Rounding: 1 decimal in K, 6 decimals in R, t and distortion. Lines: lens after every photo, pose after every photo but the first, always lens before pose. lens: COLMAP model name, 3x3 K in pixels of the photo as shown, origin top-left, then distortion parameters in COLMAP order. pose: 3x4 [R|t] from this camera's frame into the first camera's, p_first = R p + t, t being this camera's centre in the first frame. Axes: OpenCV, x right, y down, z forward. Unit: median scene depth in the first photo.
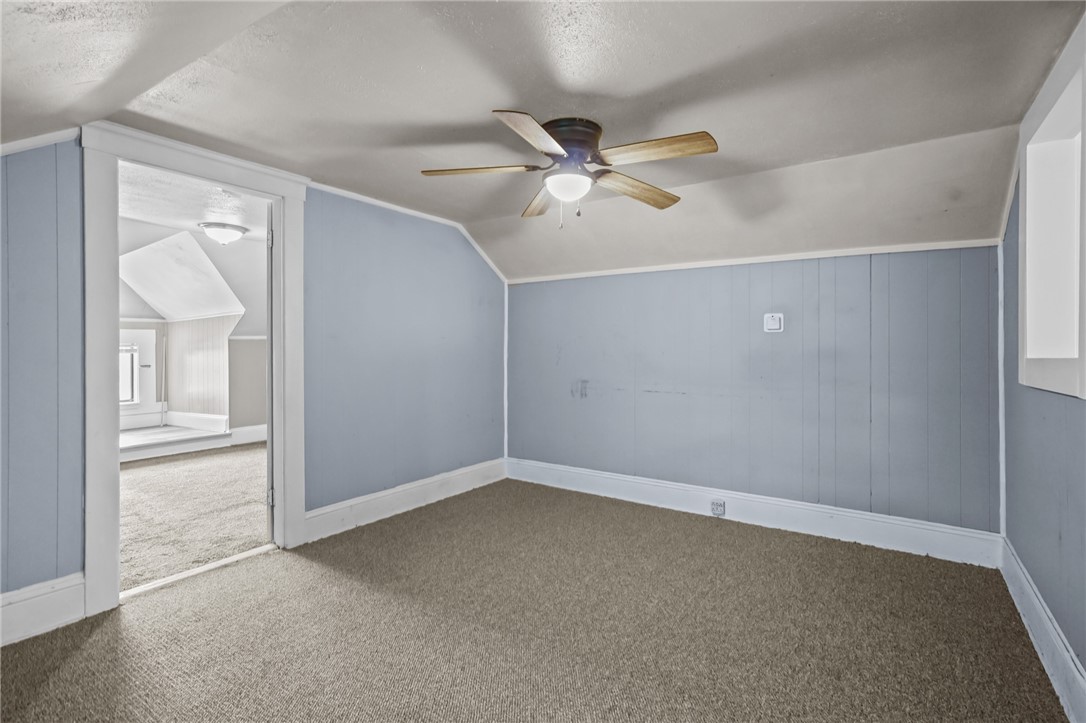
lens RADIAL K [[528.9, 0, 540.4], [0, 528.9, 350.4], [0, 0, 1]] dist [-0.001378, 0.000031]
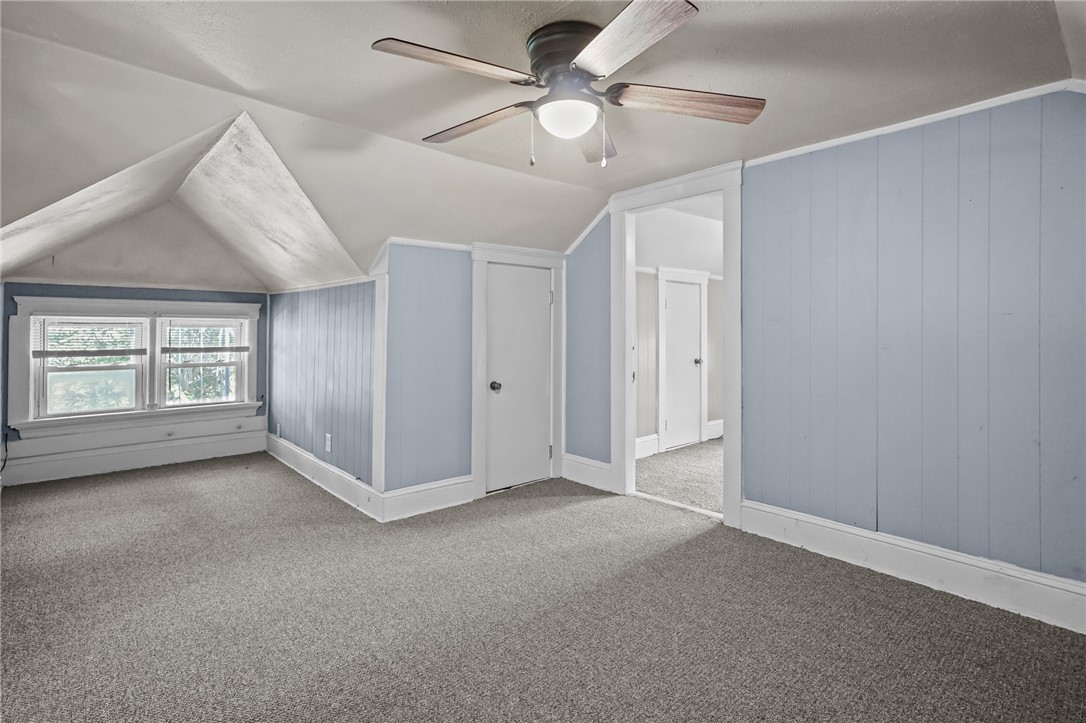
lens RADIAL K [[540.4, 0, 542.3], [0, 540.4, 332.0], [0, 0, 1]] dist [-0.001481, -0.000210]
pose [[-0.252999, -0.000822, -0.967466, 0.664619], [-0.006669, 0.999977, 0.000894, -0.003830], [0.967444, 0.006679, -0.252999, 0.944942]]
